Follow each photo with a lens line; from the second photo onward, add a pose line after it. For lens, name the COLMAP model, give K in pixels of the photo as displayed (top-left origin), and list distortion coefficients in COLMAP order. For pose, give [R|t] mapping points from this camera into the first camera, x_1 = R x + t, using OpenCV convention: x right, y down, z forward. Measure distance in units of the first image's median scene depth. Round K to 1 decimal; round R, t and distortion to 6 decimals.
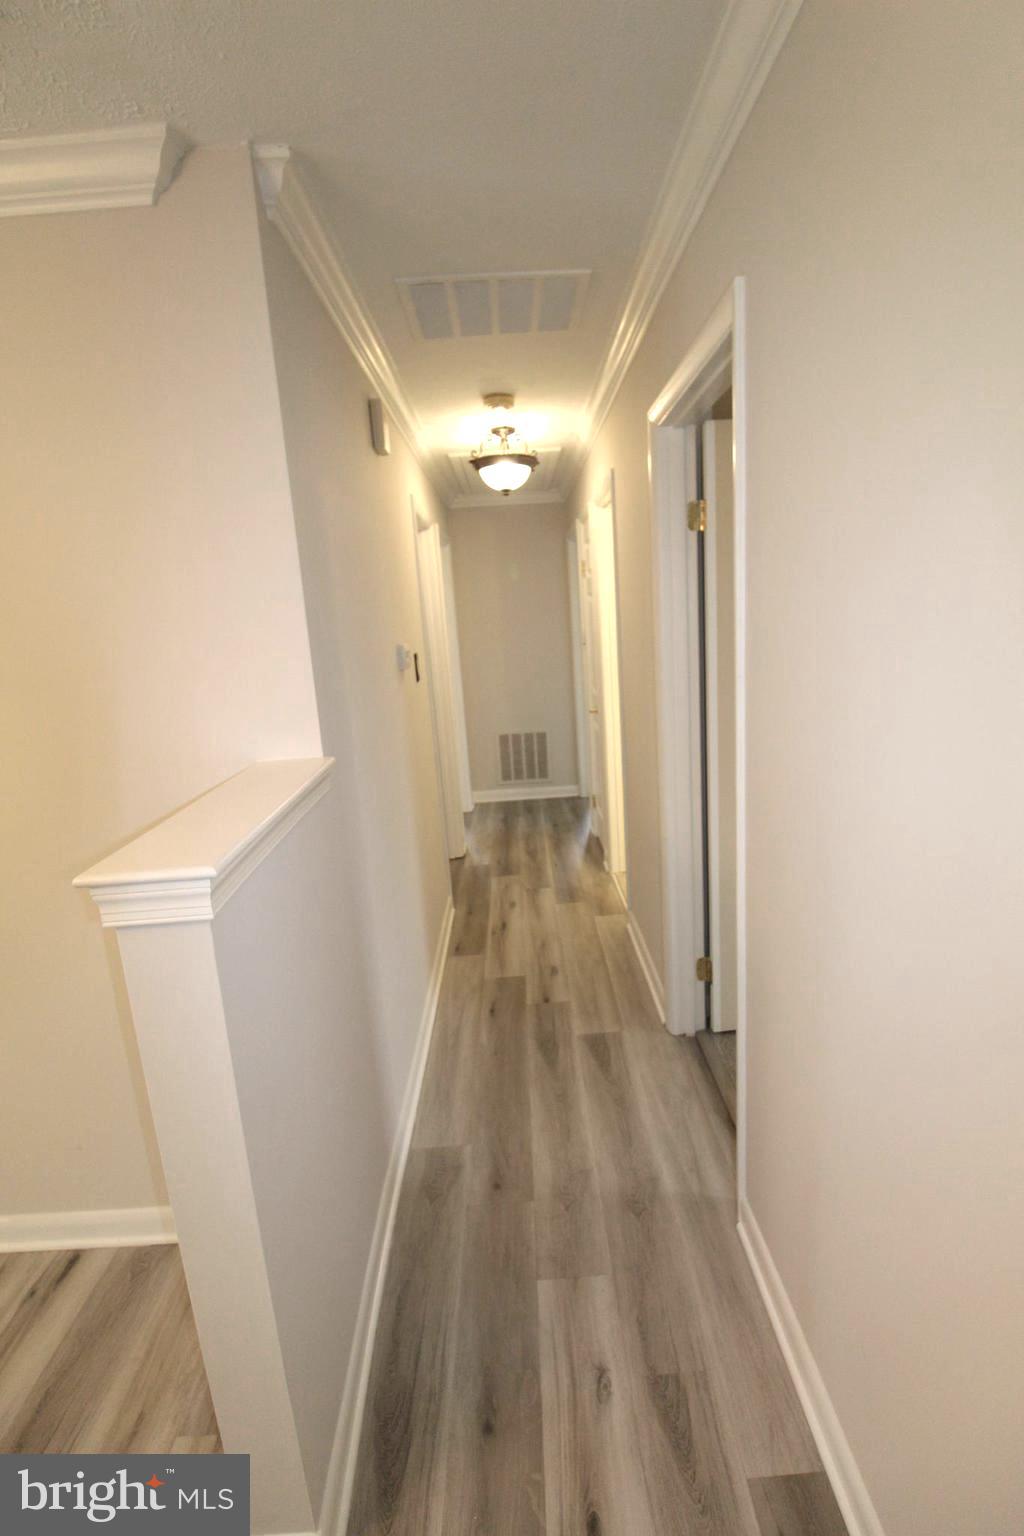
lens RADIAL K [[710.1, 0, 533.8], [0, 710.1, 762.9], [0, 0, 1]] dist [-0.001411, -0.012480]
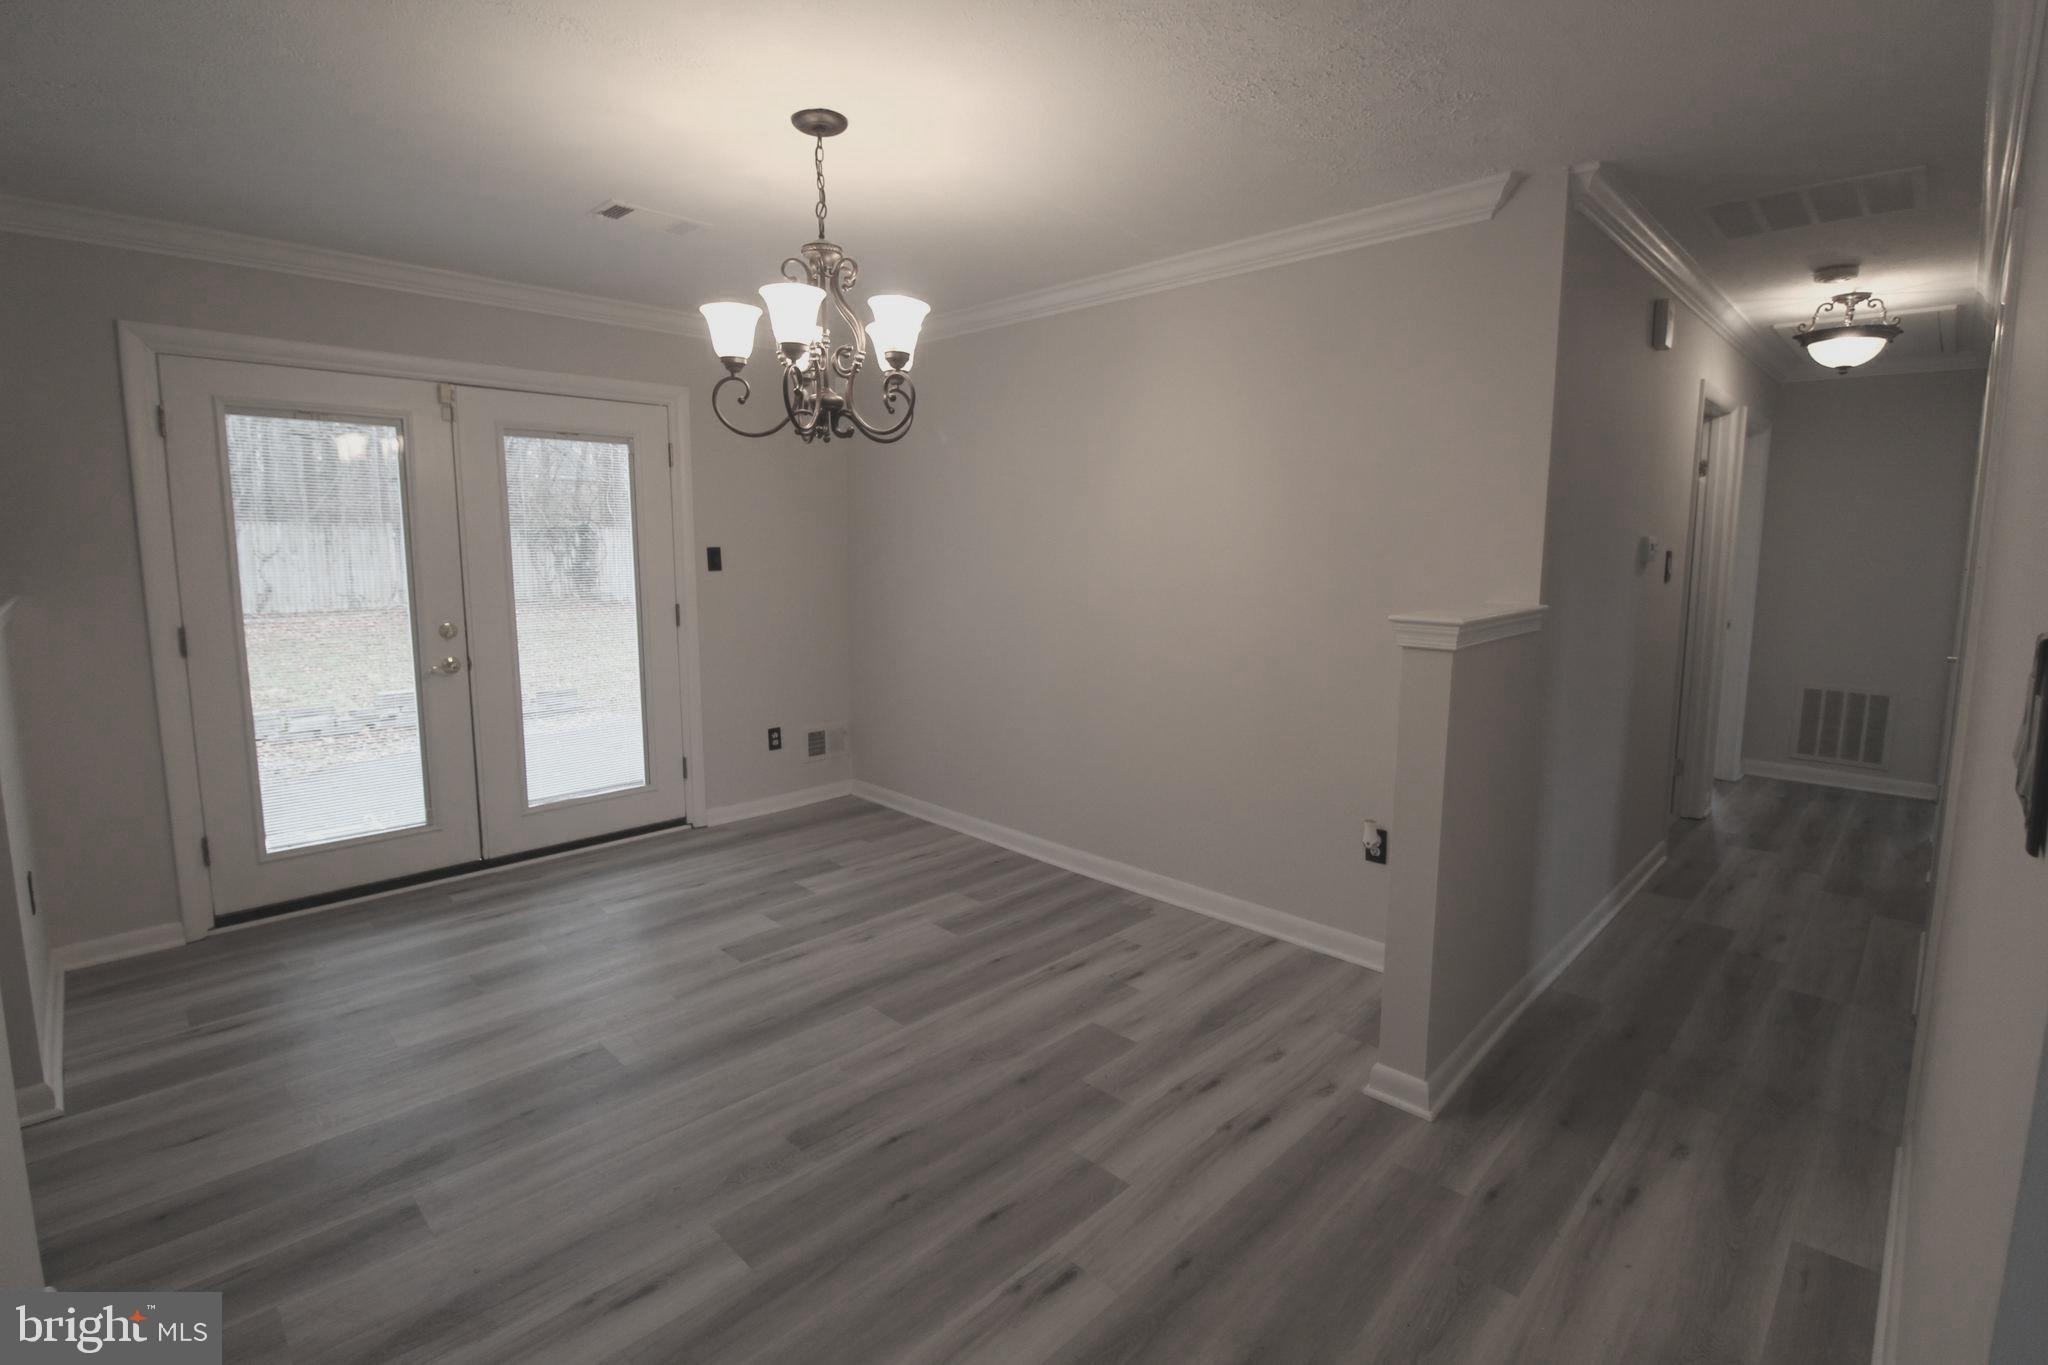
lens RADIAL K [[946.7, 0, 1023.8], [0, 946.7, 650.8], [0, 0, 1]] dist [-0.001411, -0.012480]
pose [[0.686647, 0.151550, -0.711019, 0.150651], [-0.197507, 0.980133, 0.018173, 0.117620], [0.699647, 0.127953, 0.702938, -0.435757]]
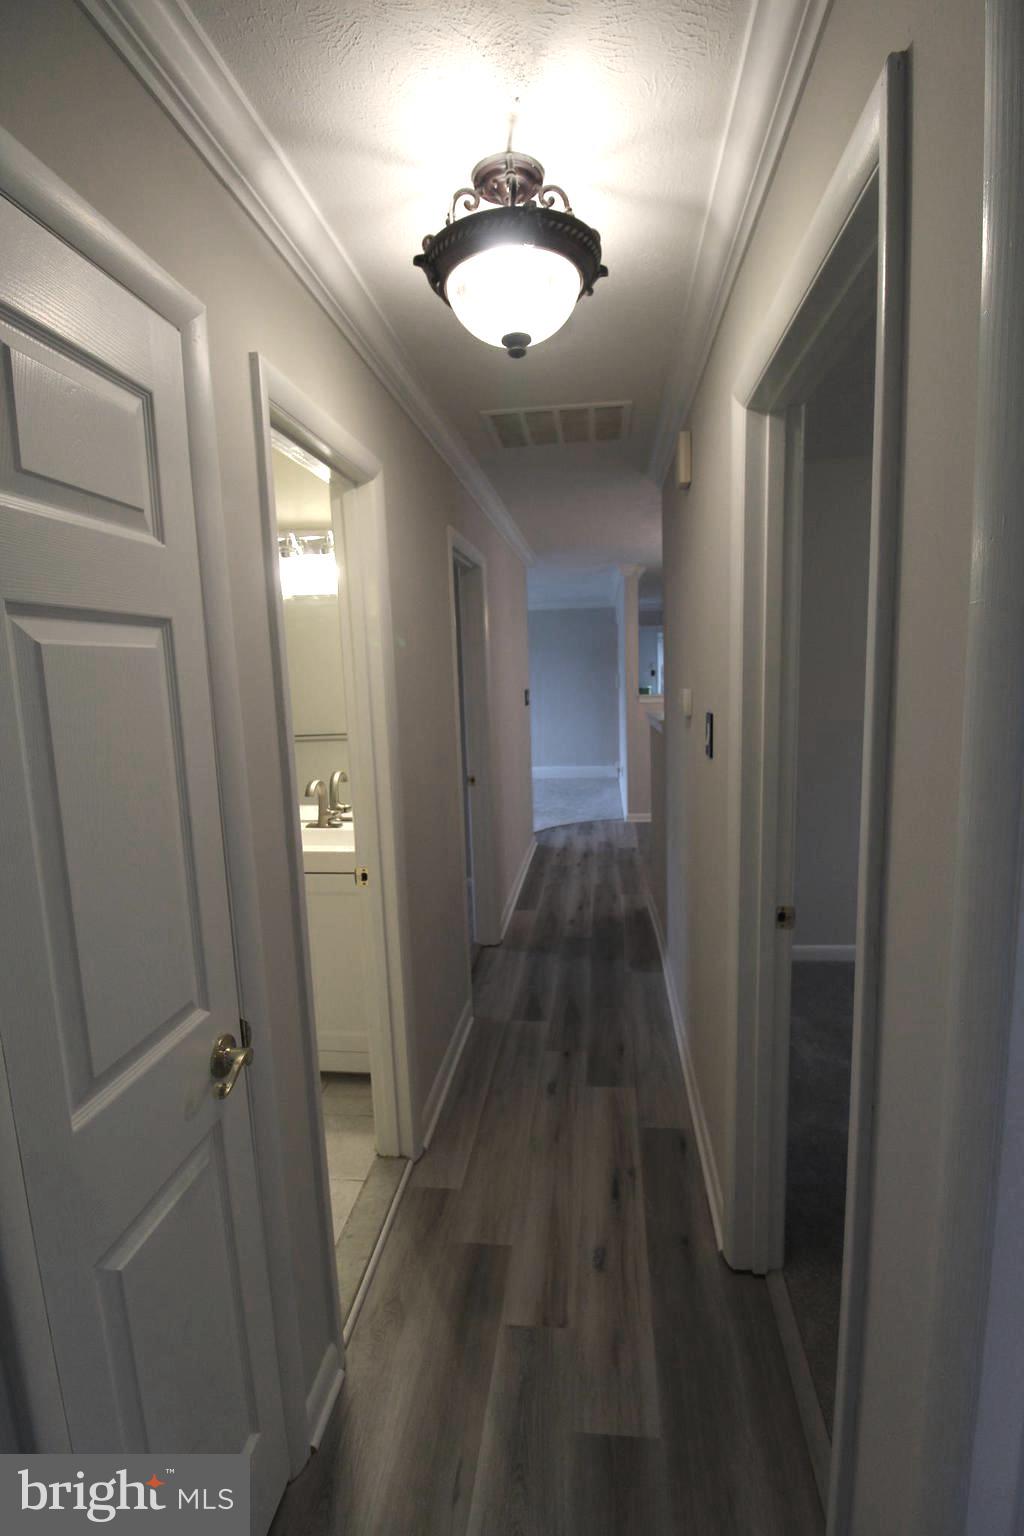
lens RADIAL K [[710.1, 0, 533.8], [0, 710.1, 762.9], [0, 0, 1]] dist [-0.001411, -0.012480]
pose [[-0.987517, 0.078395, 0.136618, -0.095616], [0.119547, 0.937780, 0.326003, -0.346070], [-0.102561, 0.338266, -0.935445, 1.658417]]
